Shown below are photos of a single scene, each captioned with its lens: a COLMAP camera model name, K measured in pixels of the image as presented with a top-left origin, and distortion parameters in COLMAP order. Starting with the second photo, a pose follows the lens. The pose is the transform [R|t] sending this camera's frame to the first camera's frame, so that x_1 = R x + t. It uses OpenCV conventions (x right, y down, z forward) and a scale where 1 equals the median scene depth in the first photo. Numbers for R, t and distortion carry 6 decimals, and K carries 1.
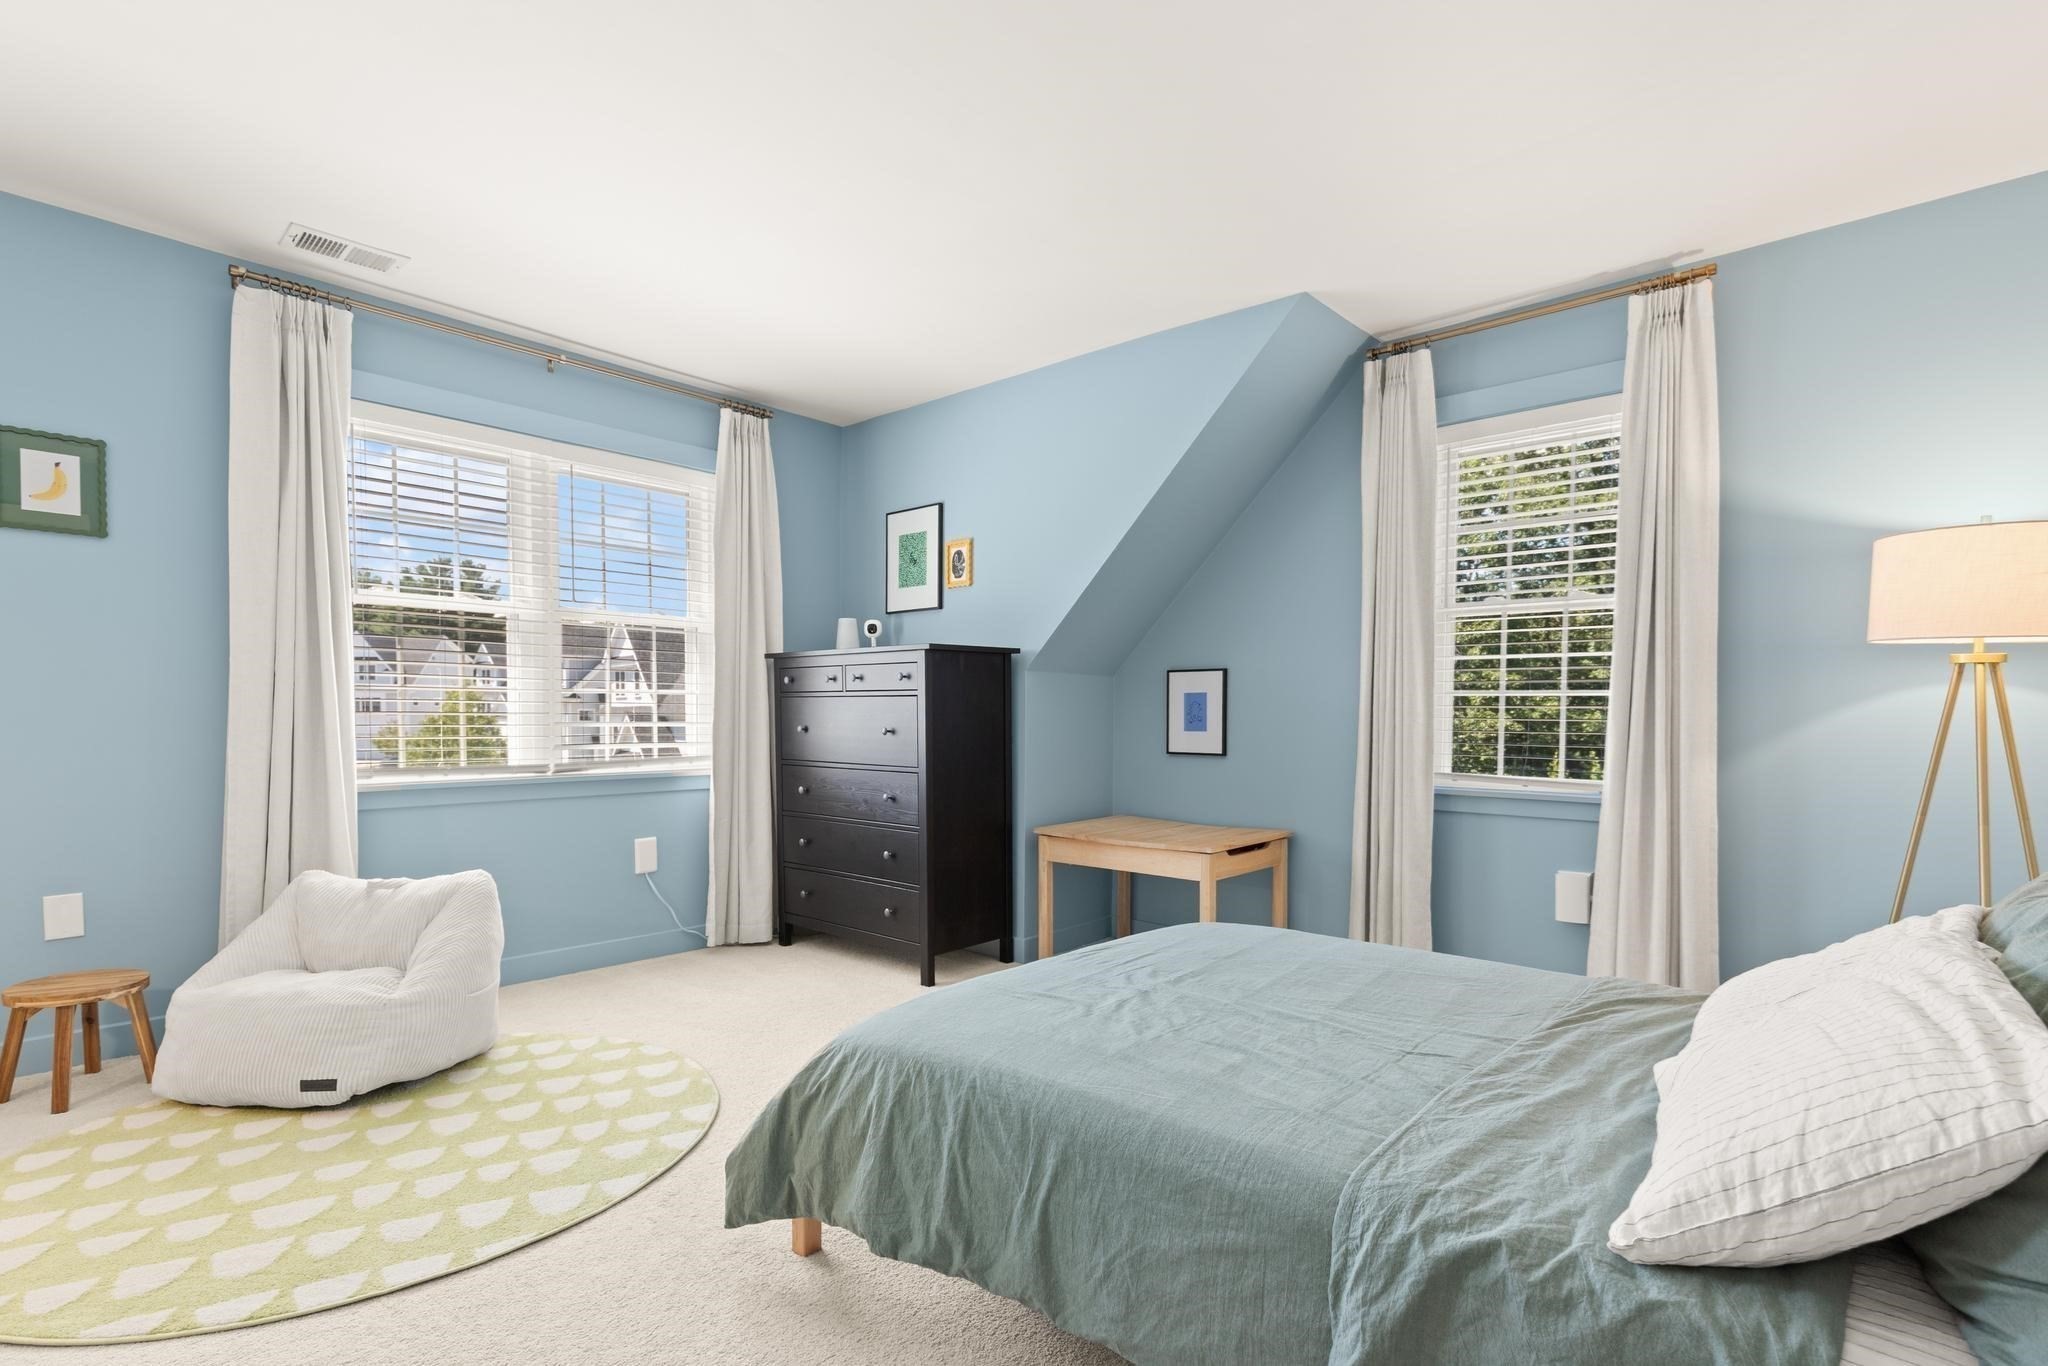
lens RADIAL K [[995.1, 0, 1043.8], [0, 995.1, 716.9], [0, 0, 1]] dist [0.011087, -0.001109]
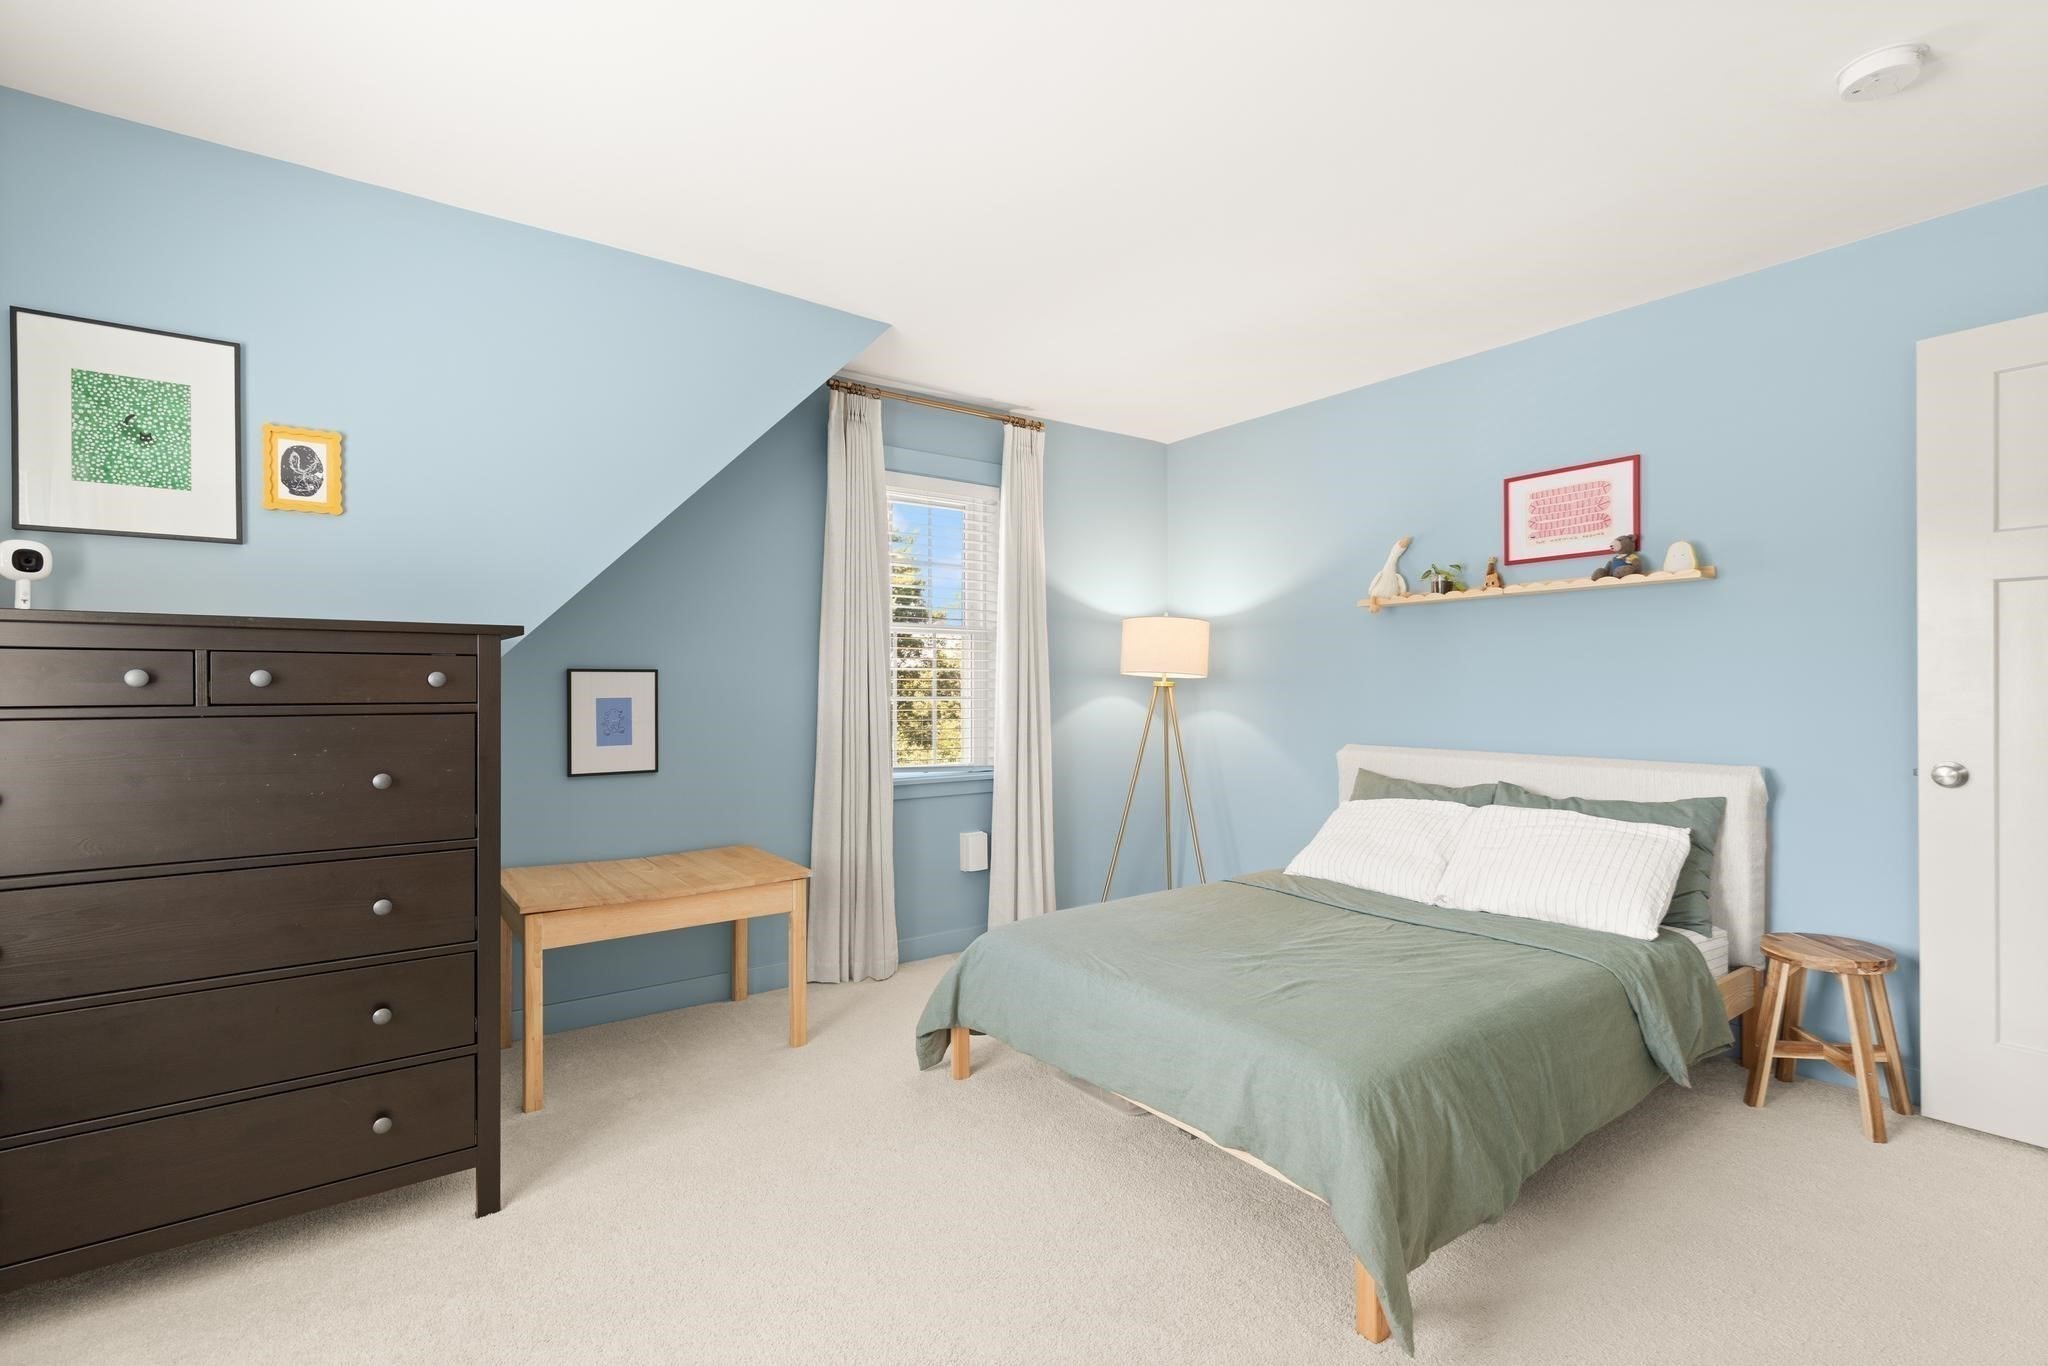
lens RADIAL K [[940.8, 0, 1024.0], [0, 940.8, 683.0], [0, 0, 1]] dist [0.015305, -0.008817]
pose [[0.201172, -0.000763, 0.979556, -0.468133], [0.002432, 0.999997, 0.000279, -0.031356], [-0.979553, 0.002327, 0.201173, 0.449575]]
